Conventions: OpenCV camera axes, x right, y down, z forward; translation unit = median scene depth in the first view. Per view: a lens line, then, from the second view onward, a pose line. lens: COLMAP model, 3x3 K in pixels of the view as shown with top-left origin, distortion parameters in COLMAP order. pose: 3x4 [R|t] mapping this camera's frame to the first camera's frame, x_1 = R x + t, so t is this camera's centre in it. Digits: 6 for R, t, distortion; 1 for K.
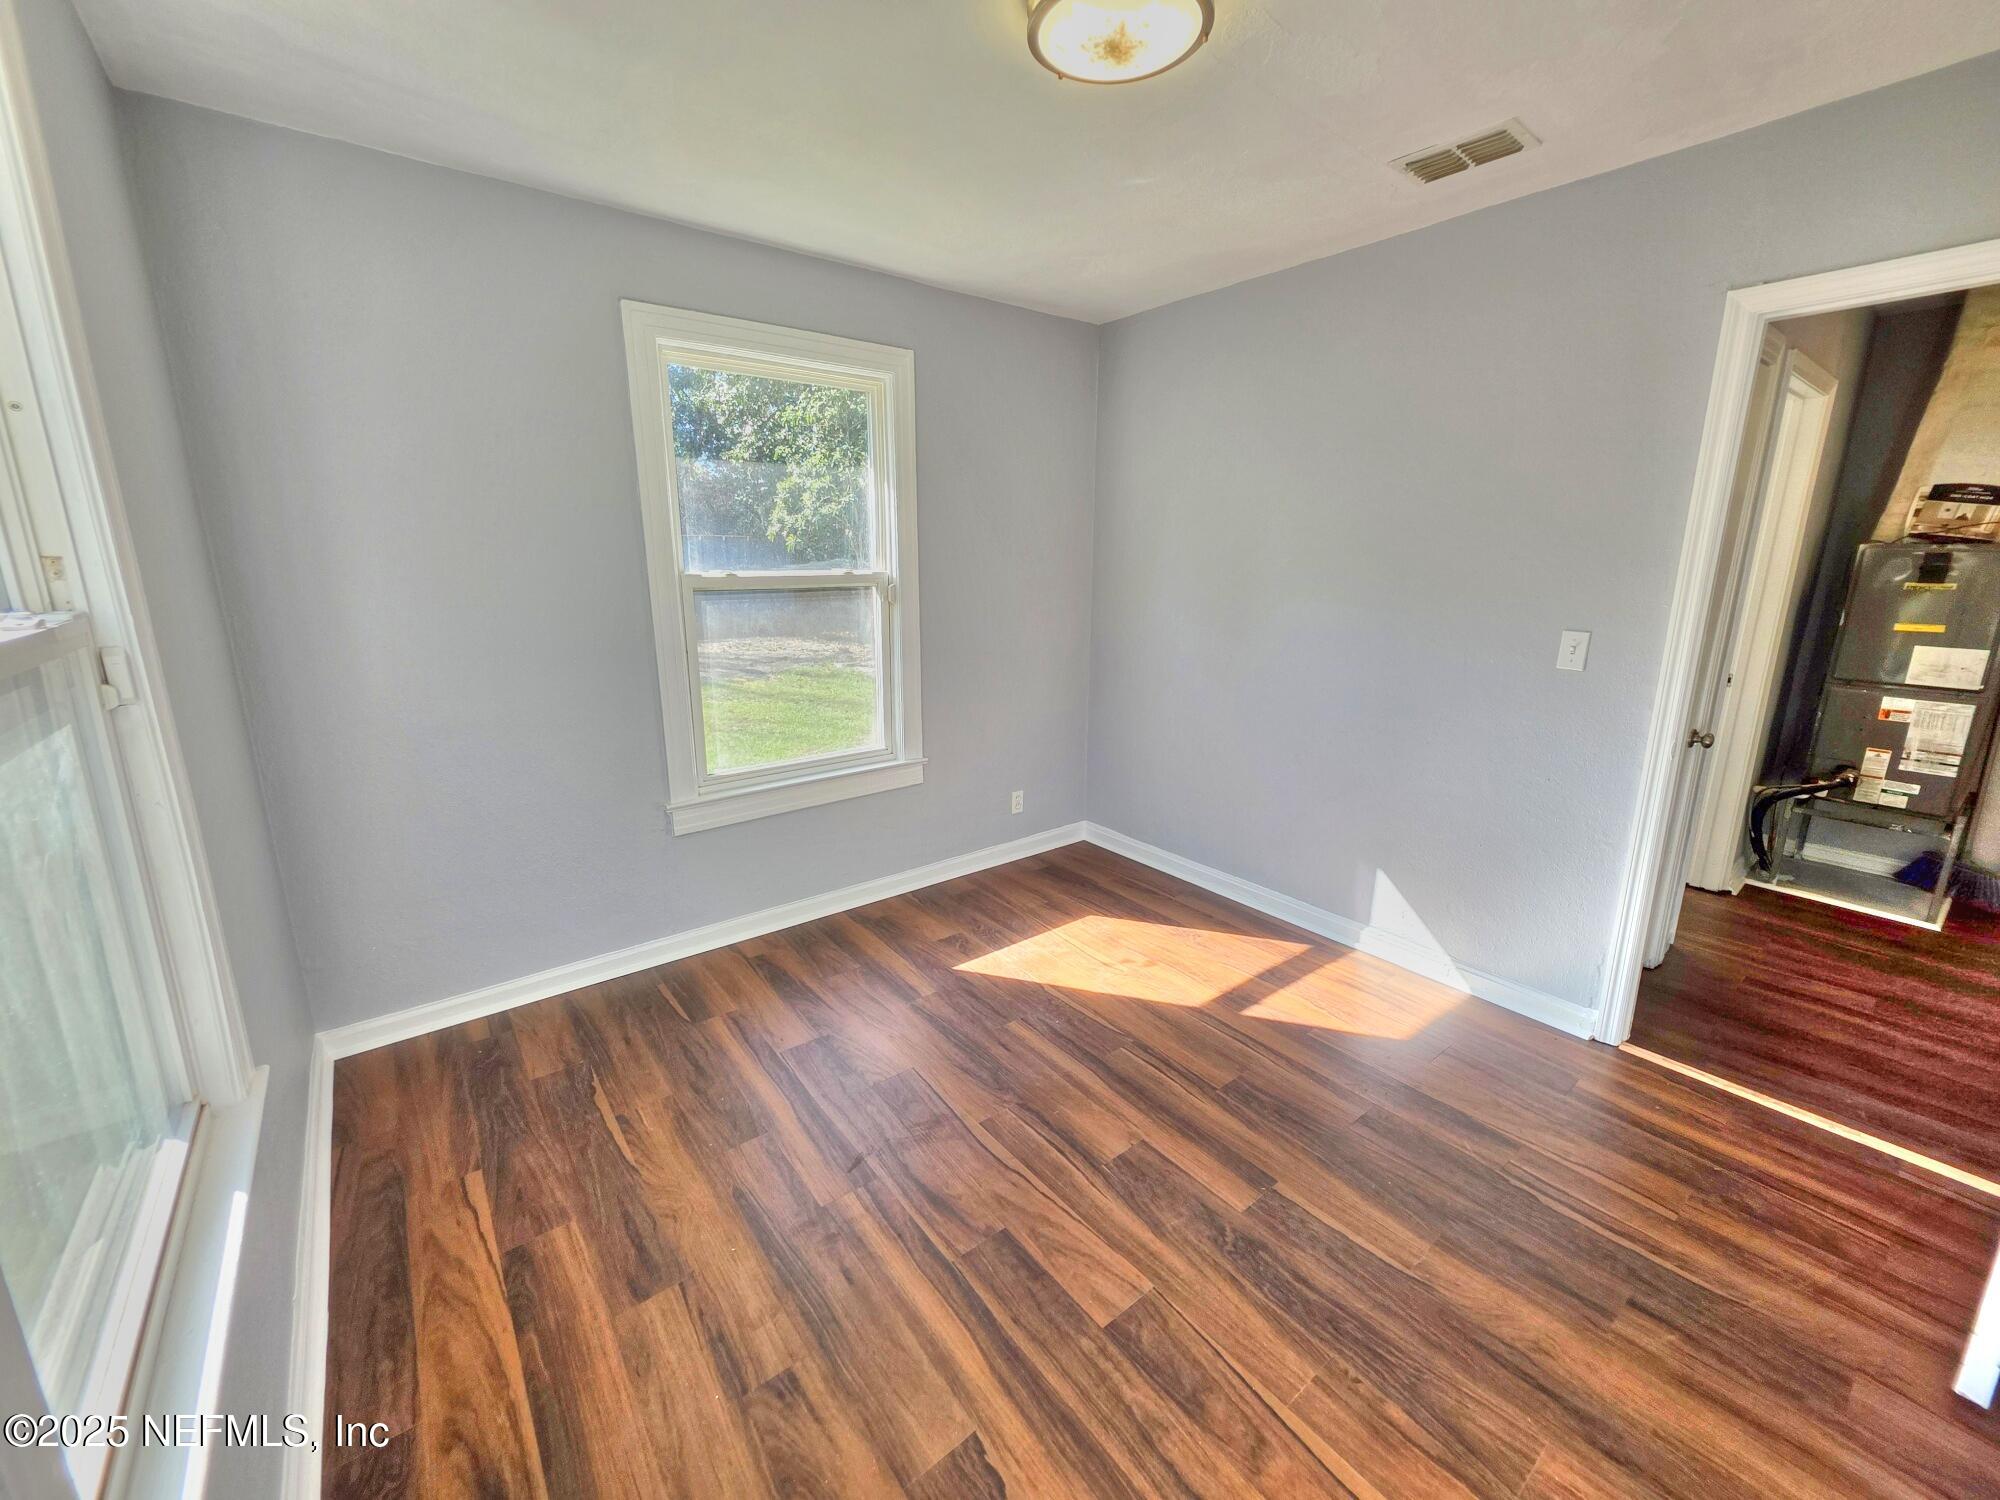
lens RADIAL K [[798.9, 0, 1000.9], [0, 798.9, 735.8], [0, 0, 1]] dist [0.011102, -0.003546]
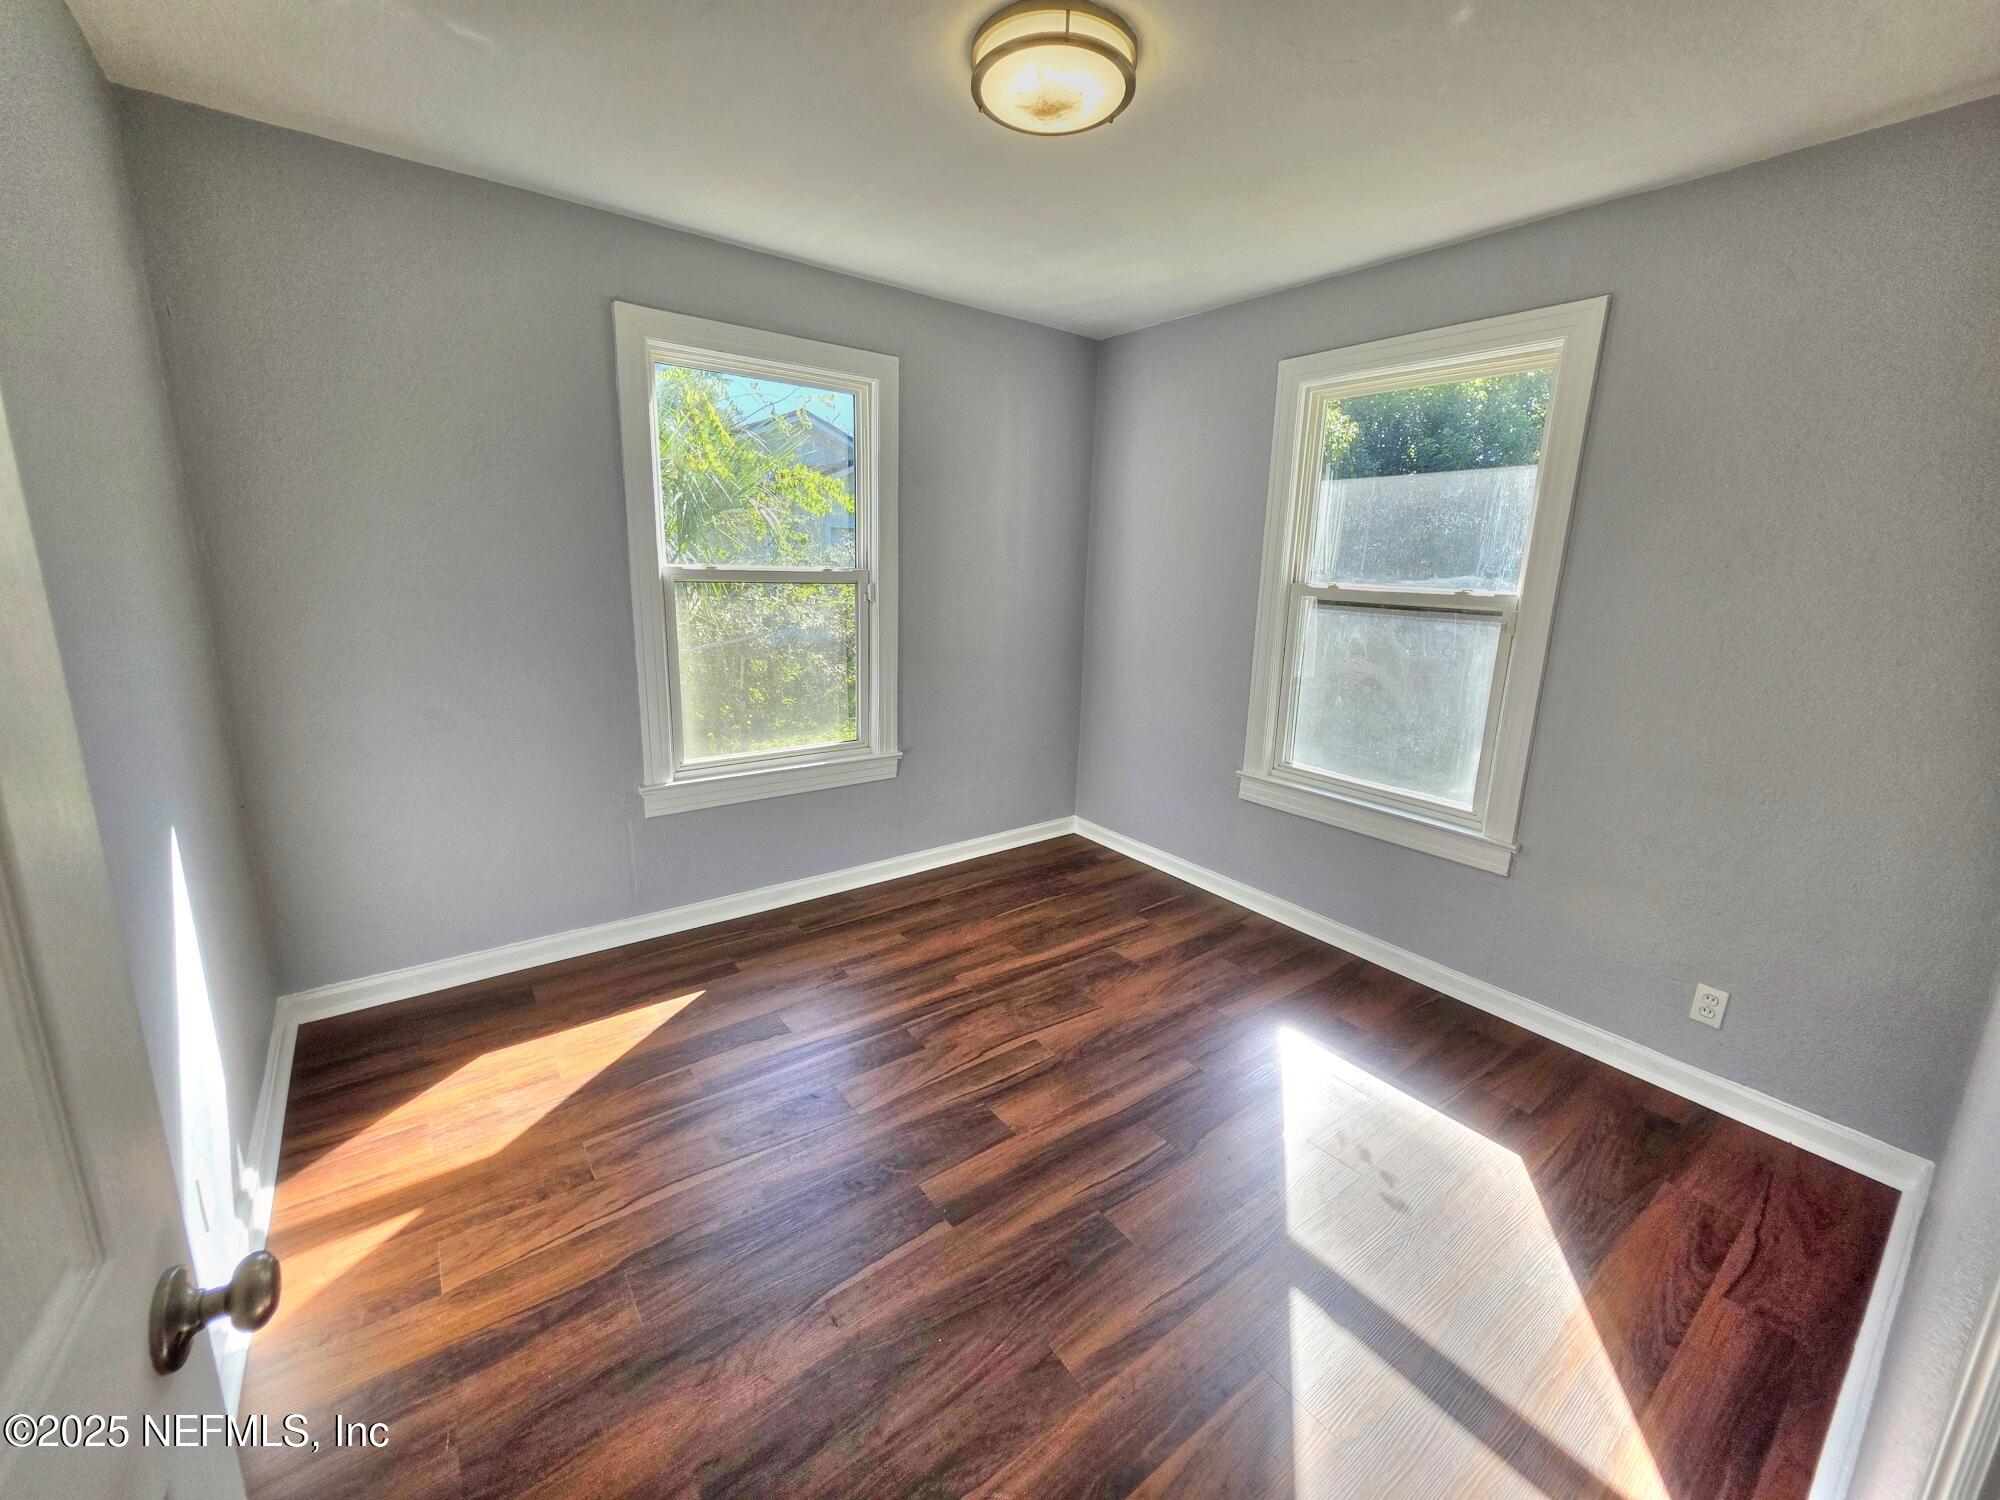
lens RADIAL K [[798.9, 0, 1000.9], [0, 798.9, 735.8], [0, 0, 1]] dist [0.011102, -0.003546]
pose [[-0.020750, 0.214107, -0.976590, 0.940166], [-0.255820, 0.943145, 0.212210, -0.158041], [0.966502, 0.254235, 0.035202, 0.730911]]
